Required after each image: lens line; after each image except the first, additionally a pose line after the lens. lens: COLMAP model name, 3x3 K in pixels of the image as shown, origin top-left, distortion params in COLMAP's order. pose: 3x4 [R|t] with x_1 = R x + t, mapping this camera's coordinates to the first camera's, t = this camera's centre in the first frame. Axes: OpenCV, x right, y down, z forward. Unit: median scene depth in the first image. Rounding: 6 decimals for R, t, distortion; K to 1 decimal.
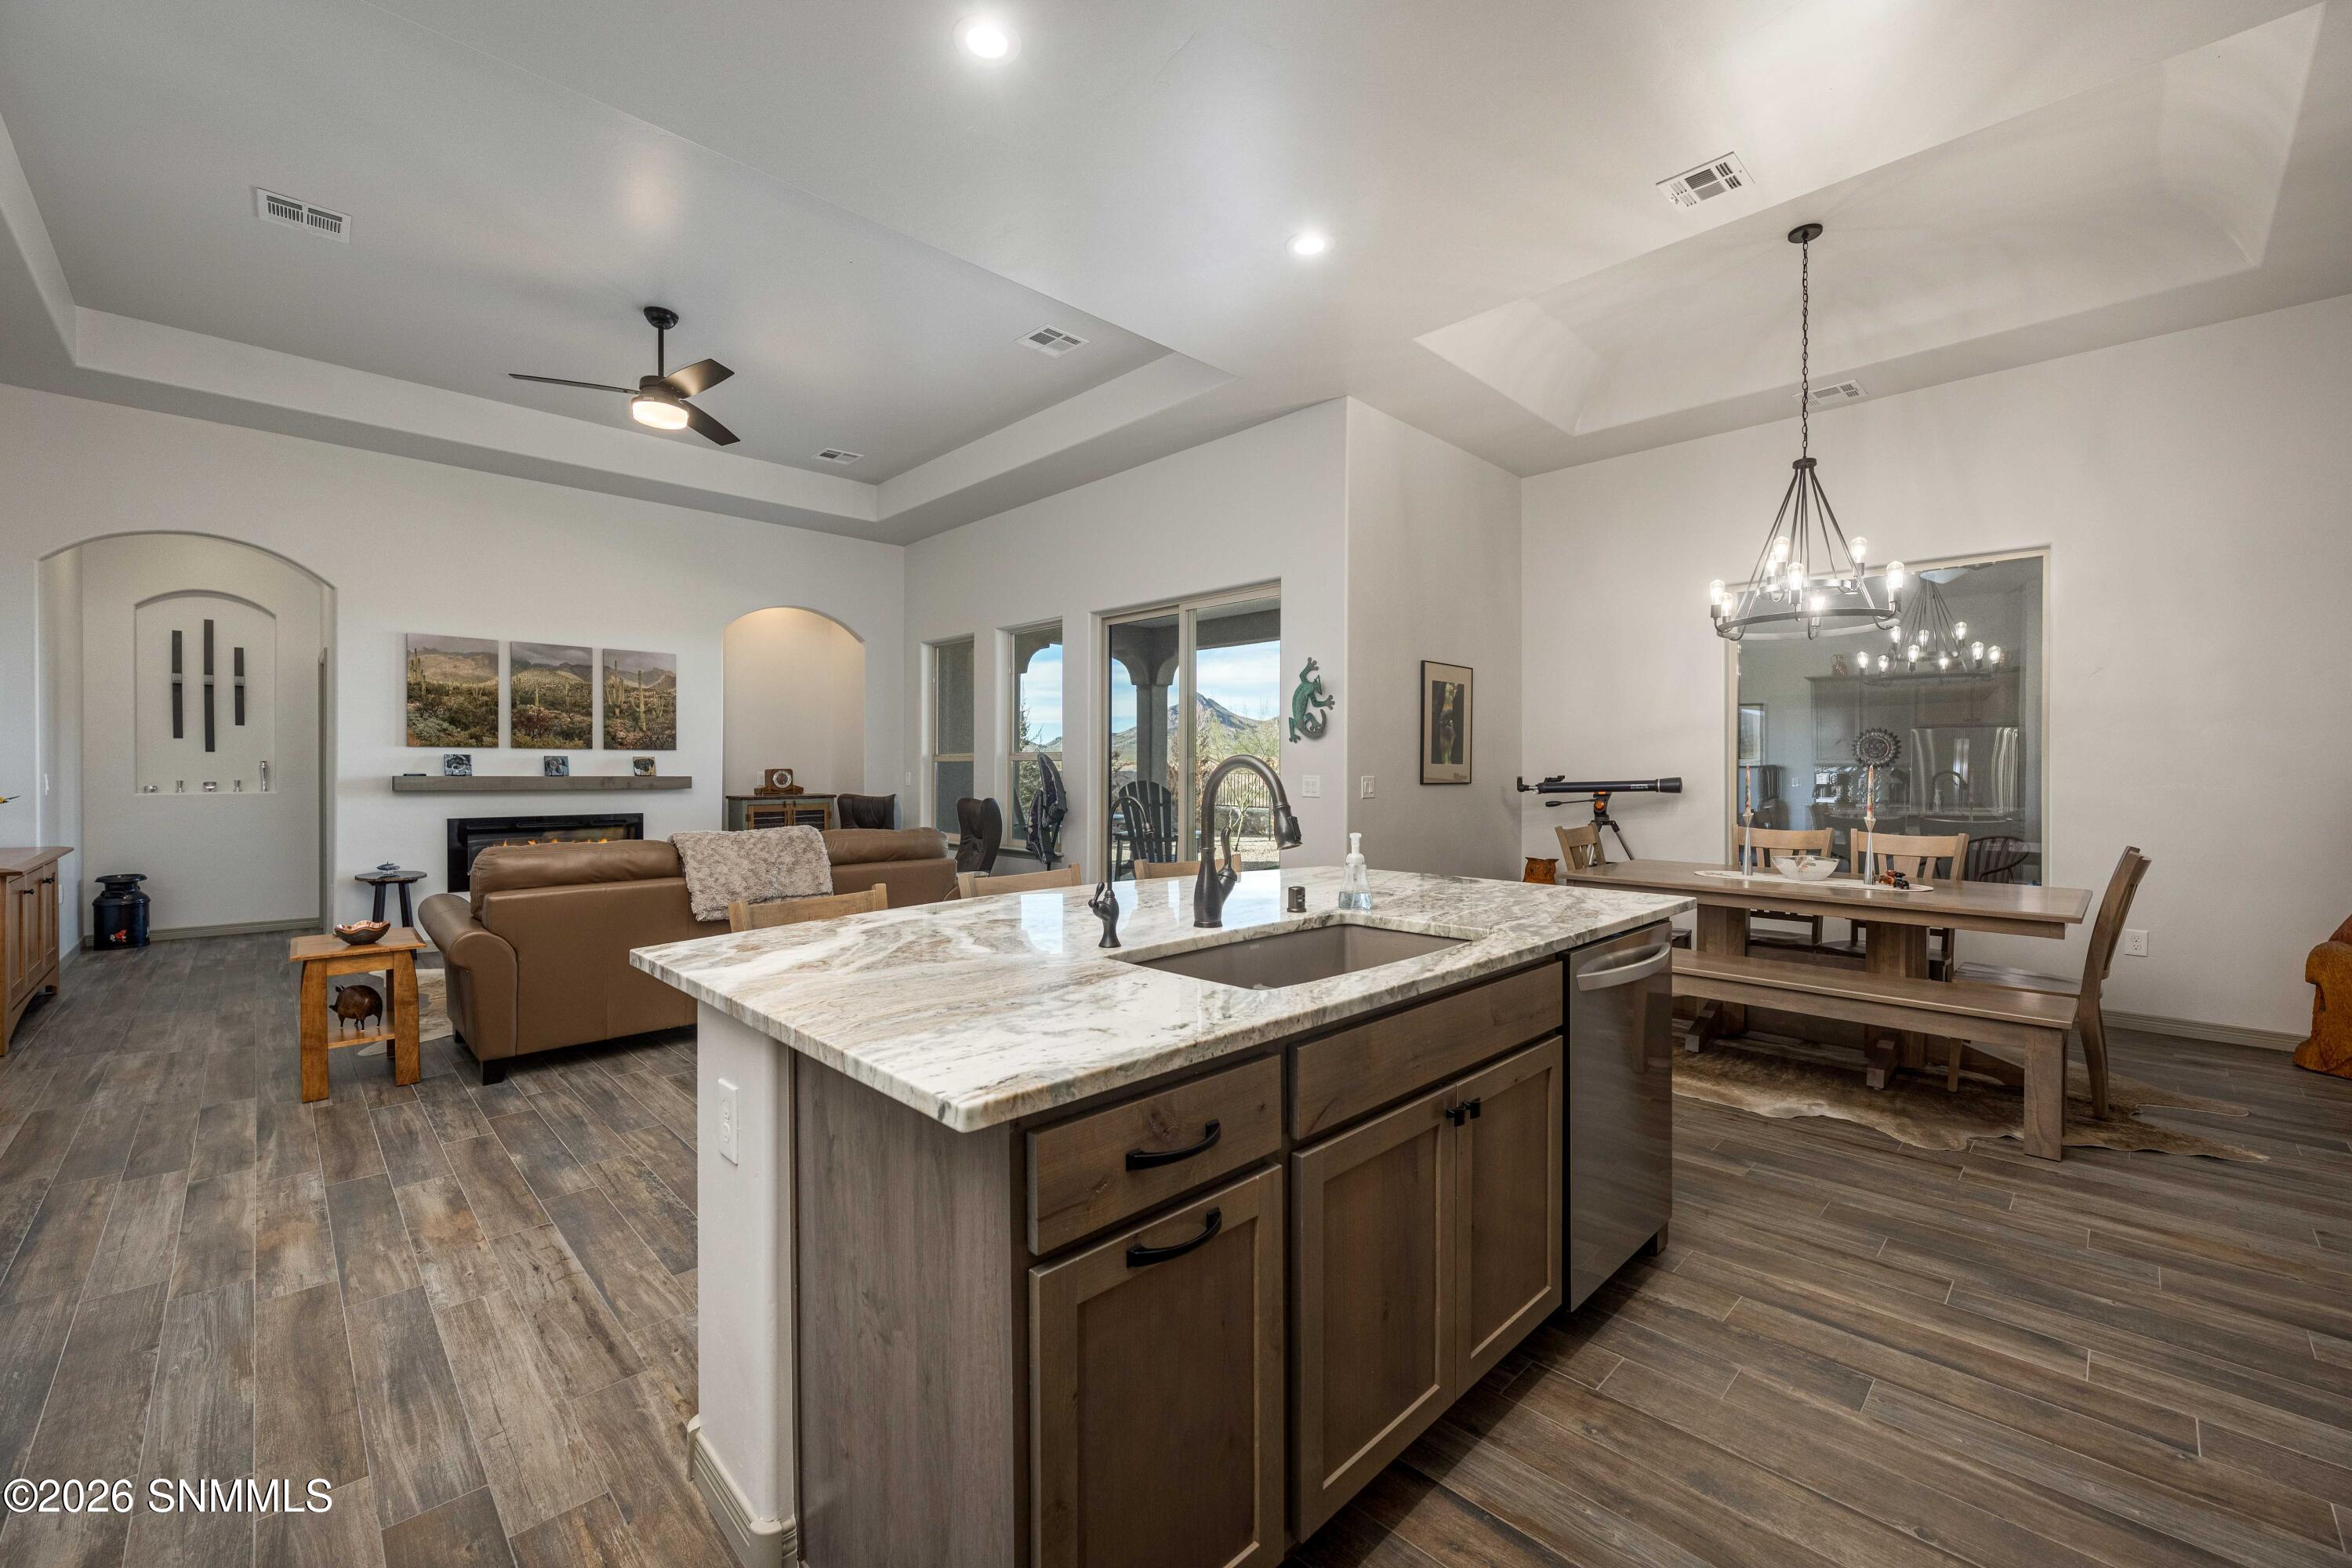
lens RADIAL K [[930.8, 0, 1180.3], [0, 930.8, 771.5], [0, 0, 1]] dist [-0.008924, 0.001106]
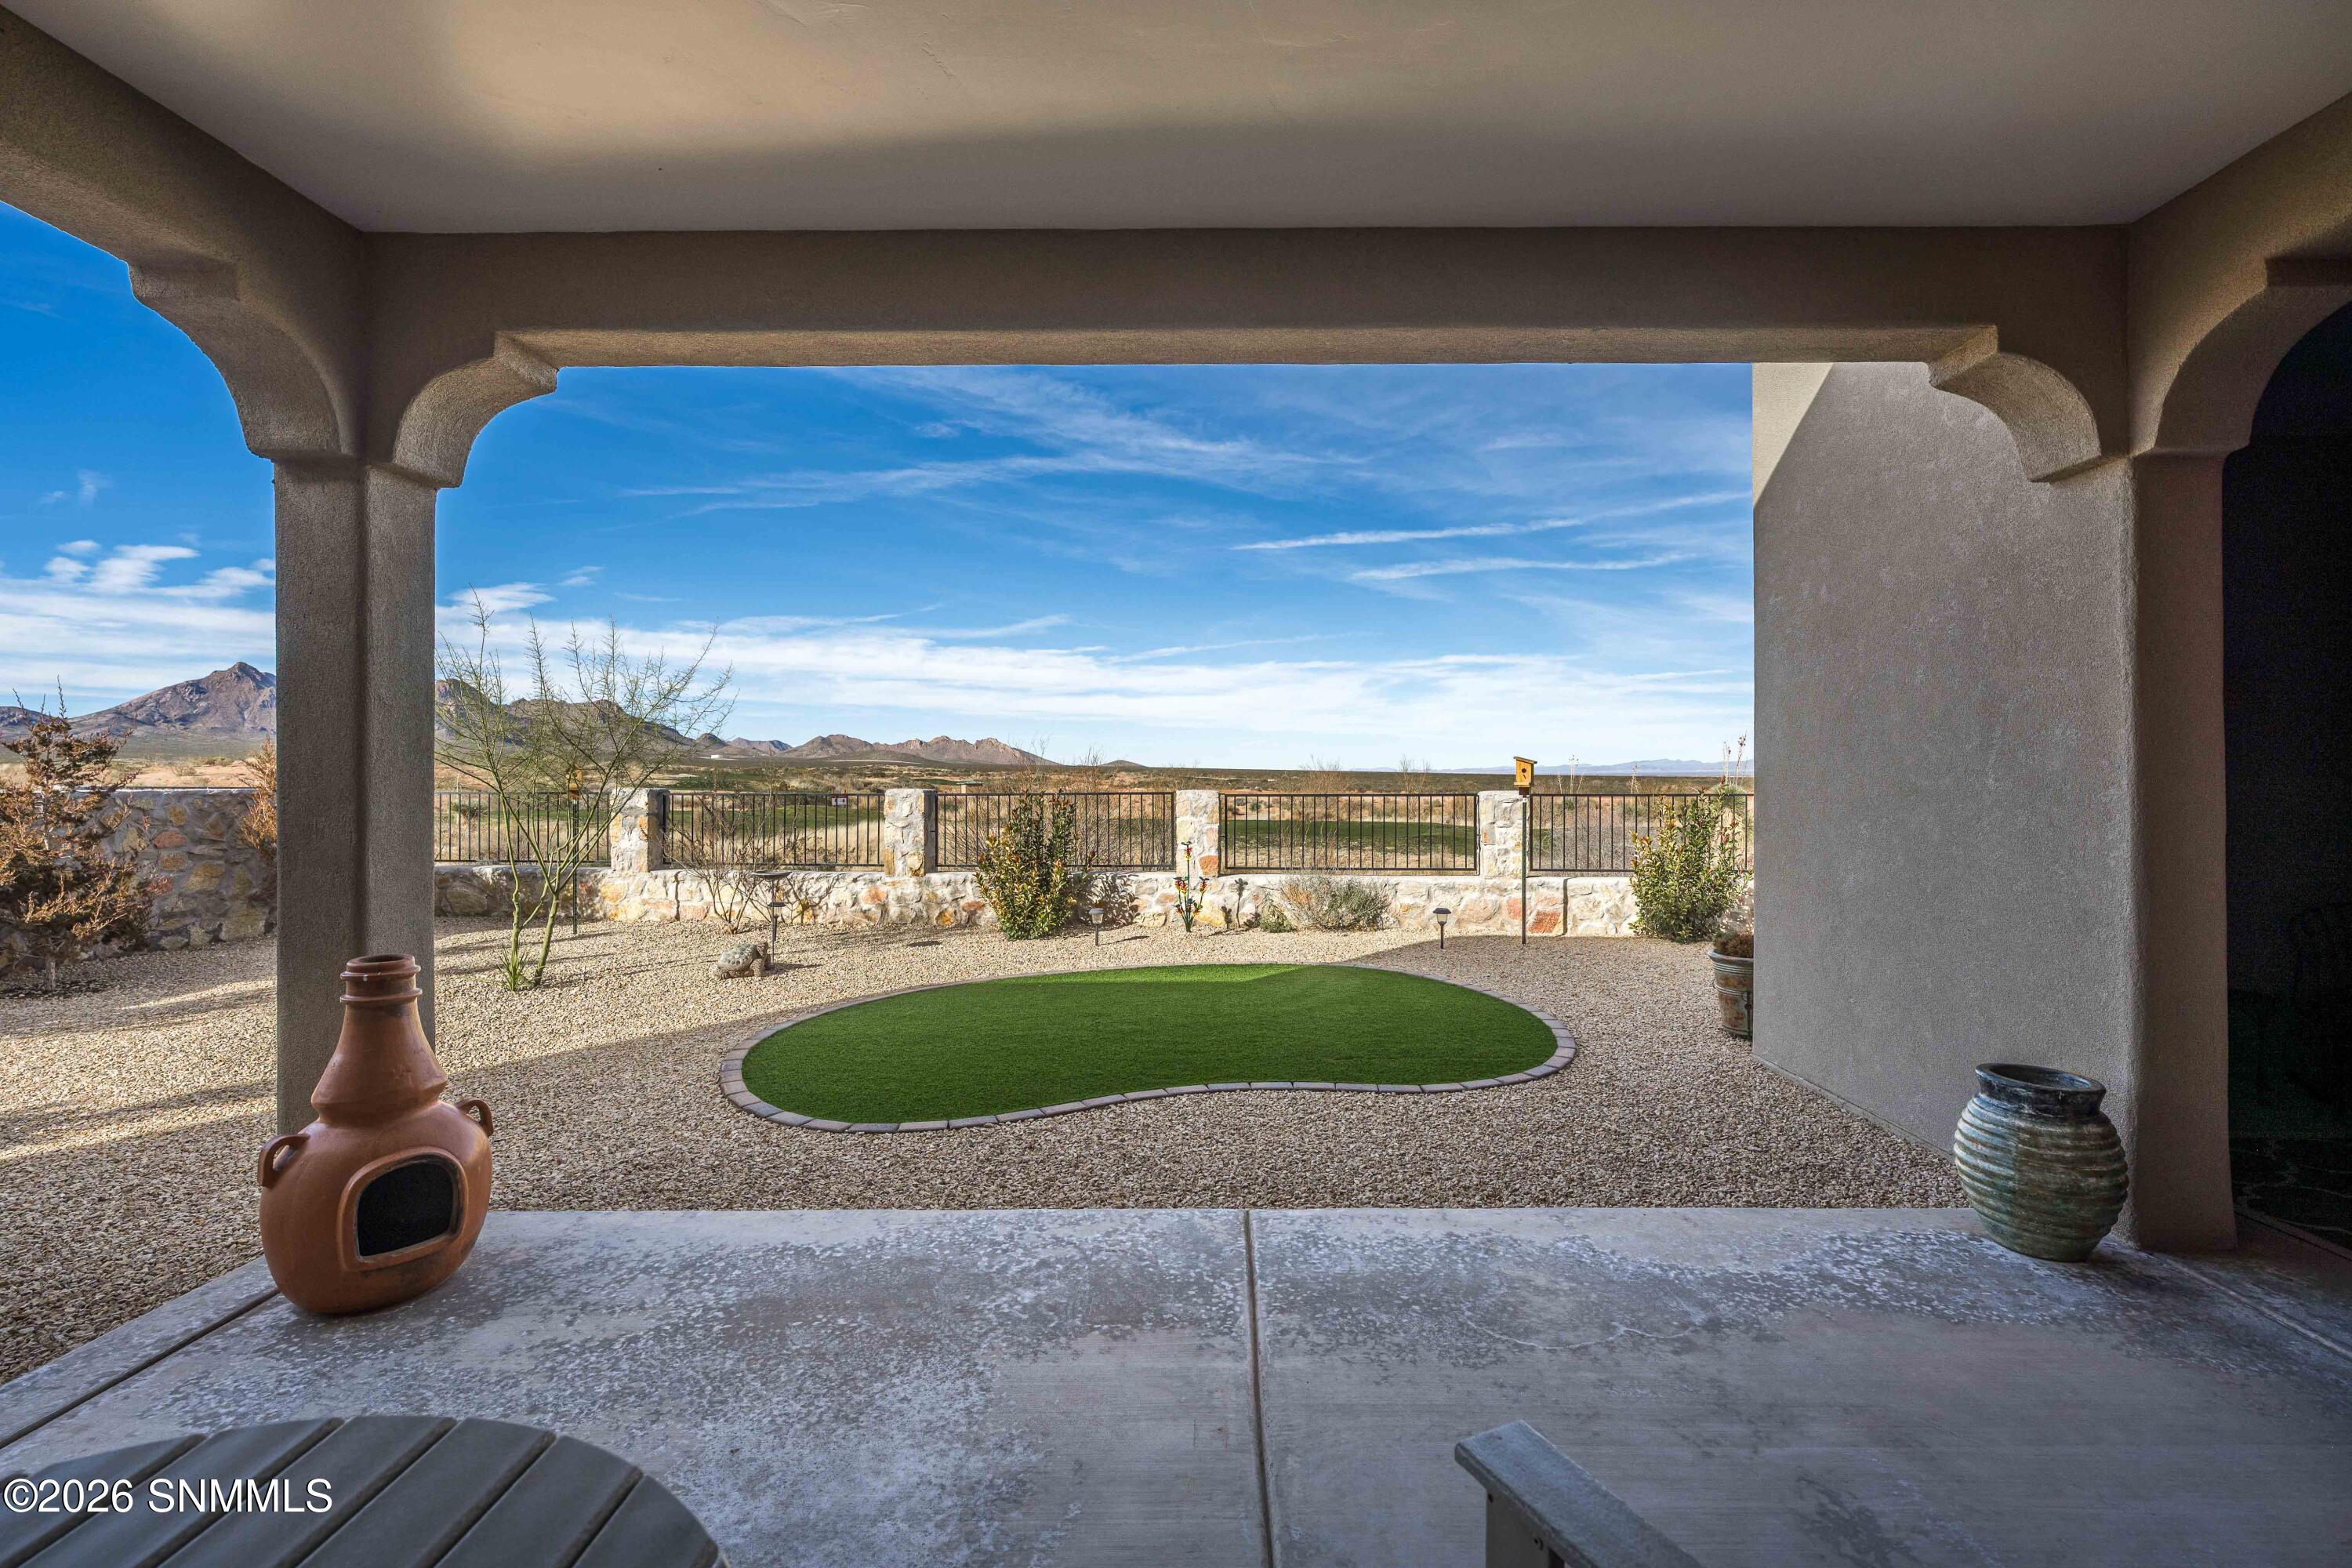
lens RADIAL K [[998.7, 0, 1205.0], [0, 998.7, 783.2], [0, 0, 1]] dist [-0.005785, 0.000067]
pose [[0.712219, -0.009023, 0.701899, -0.108283], [0.005473, 0.999958, 0.007301, -0.019010], [-0.701936, -0.001358, 0.712239, 1.261261]]
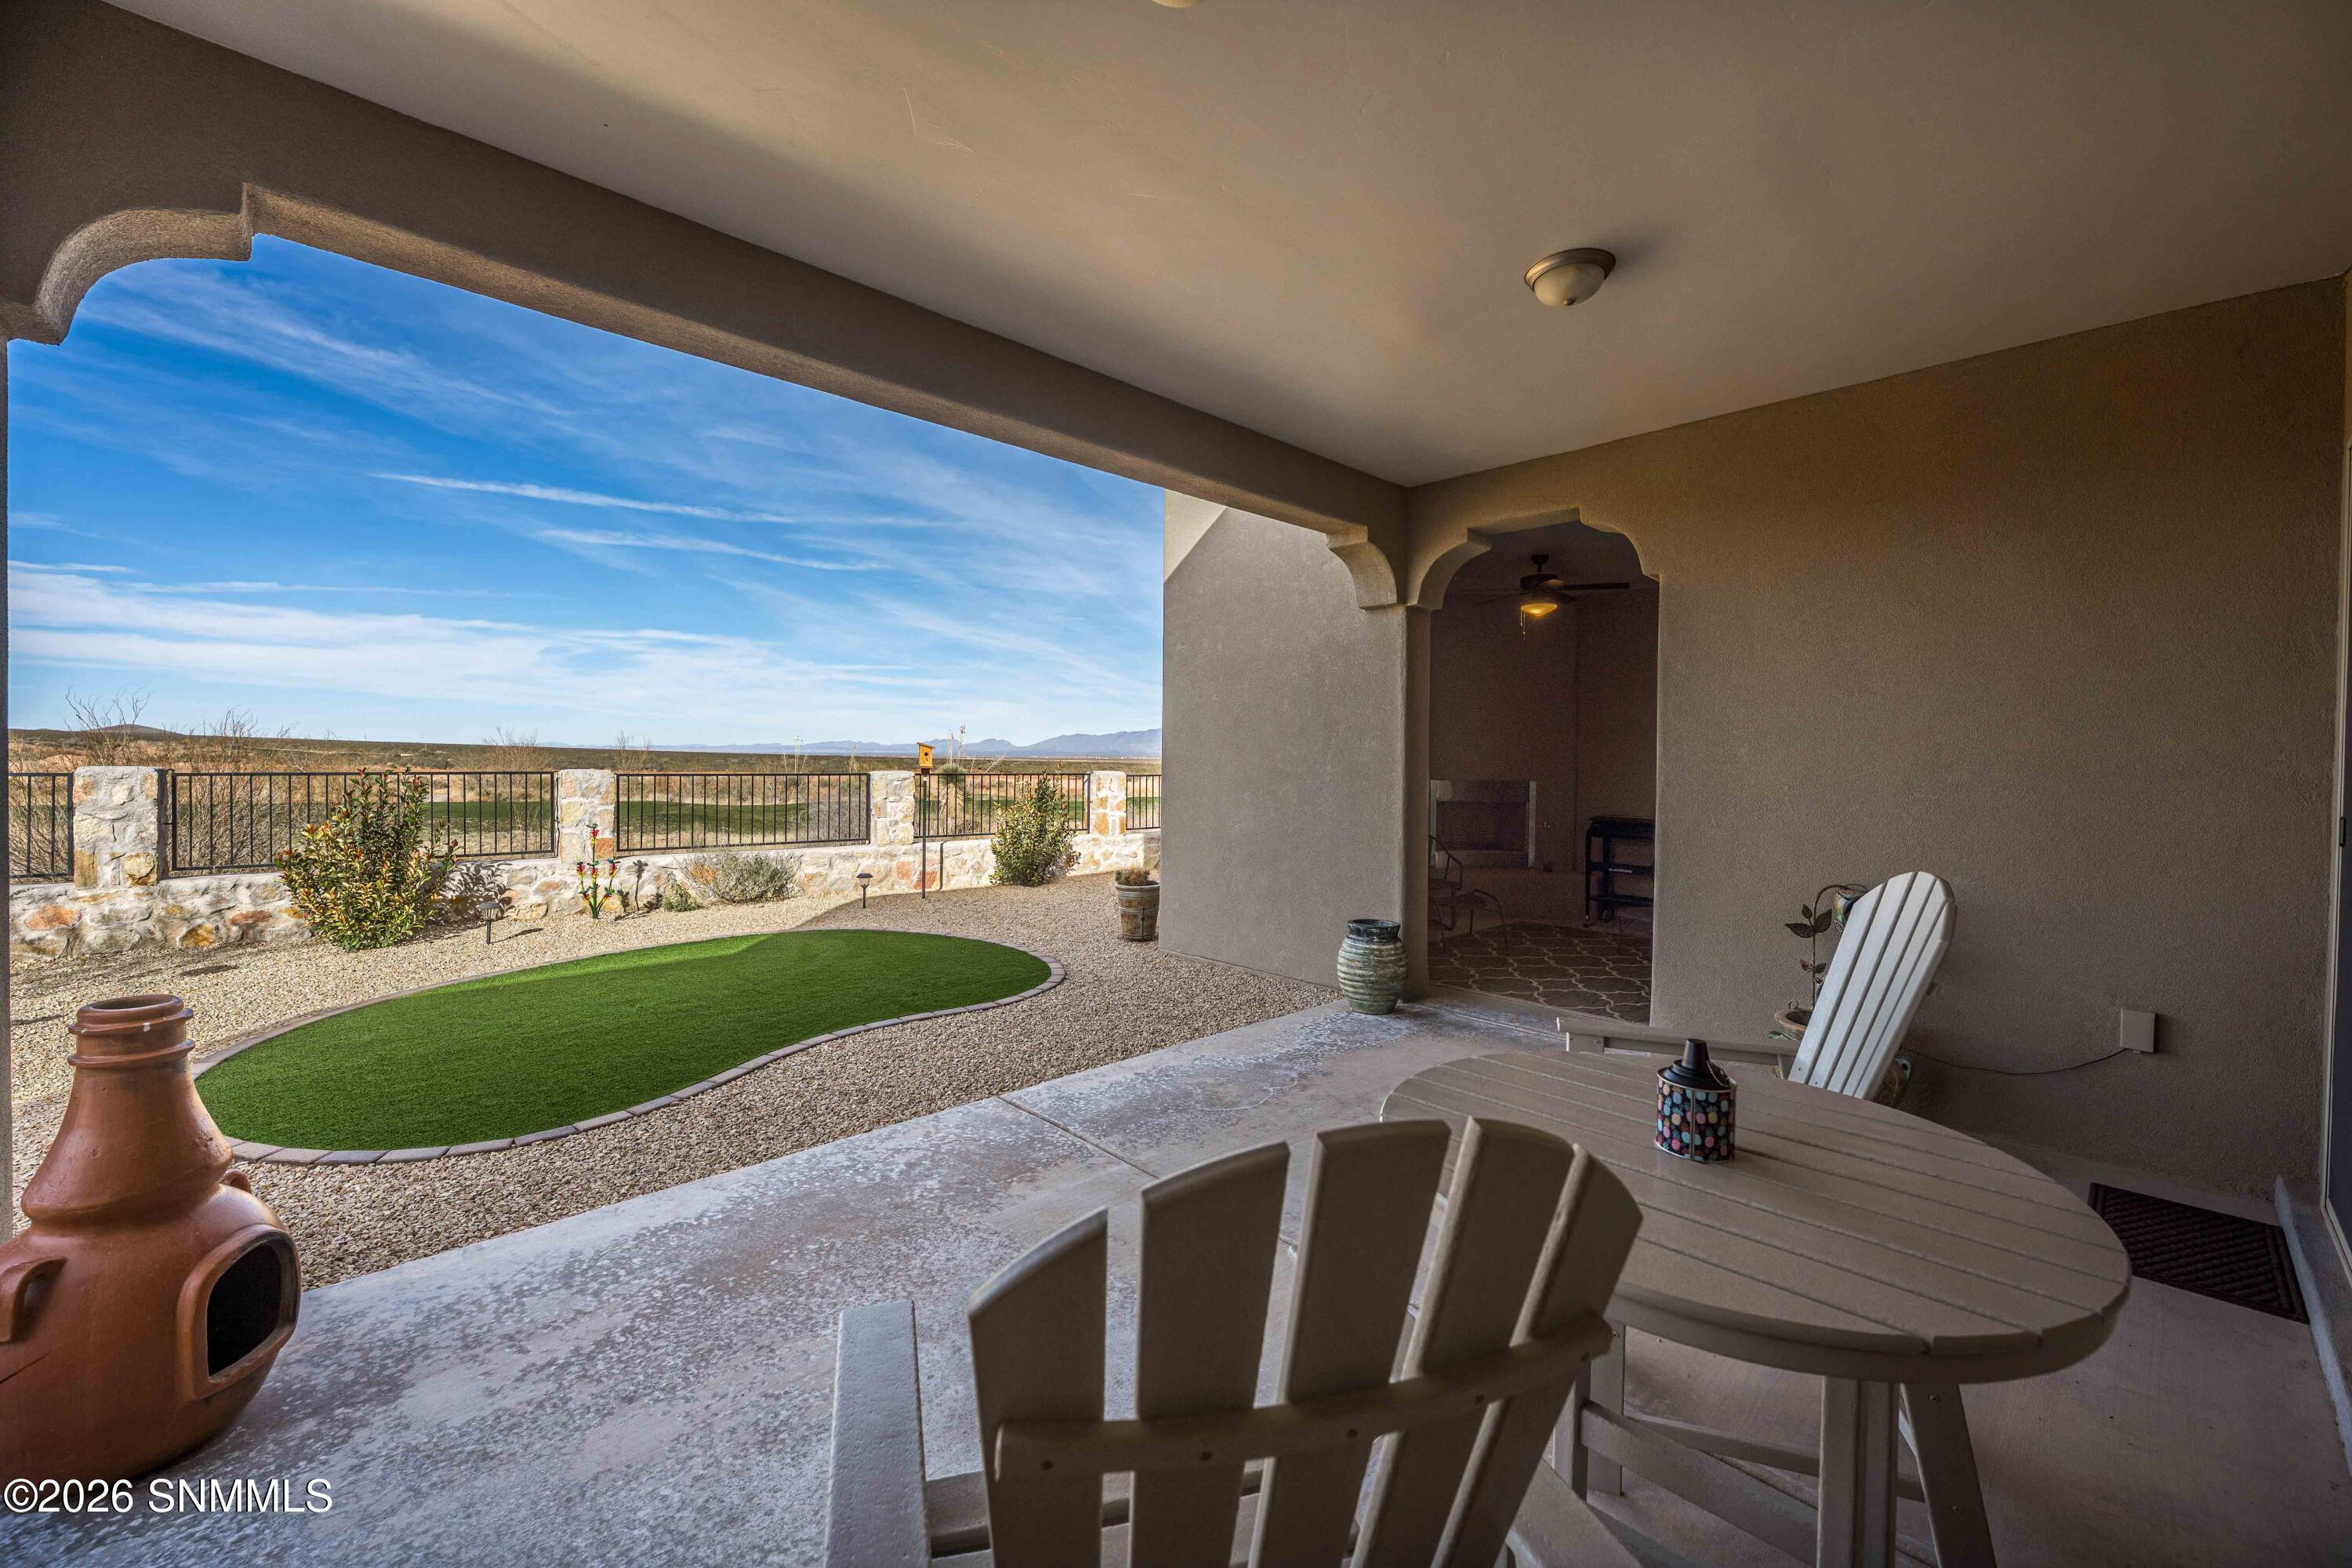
lens RADIAL K [[930.8, 0, 1155.3], [0, 930.8, 746.5], [0, 0, 1]] dist [-0.008924, 0.001106]
pose [[0.041770, 0.011023, 0.999066, -0.367297], [-0.008344, 0.999908, -0.010684, -0.023199], [-0.999092, -0.007890, 0.041858, 1.497027]]
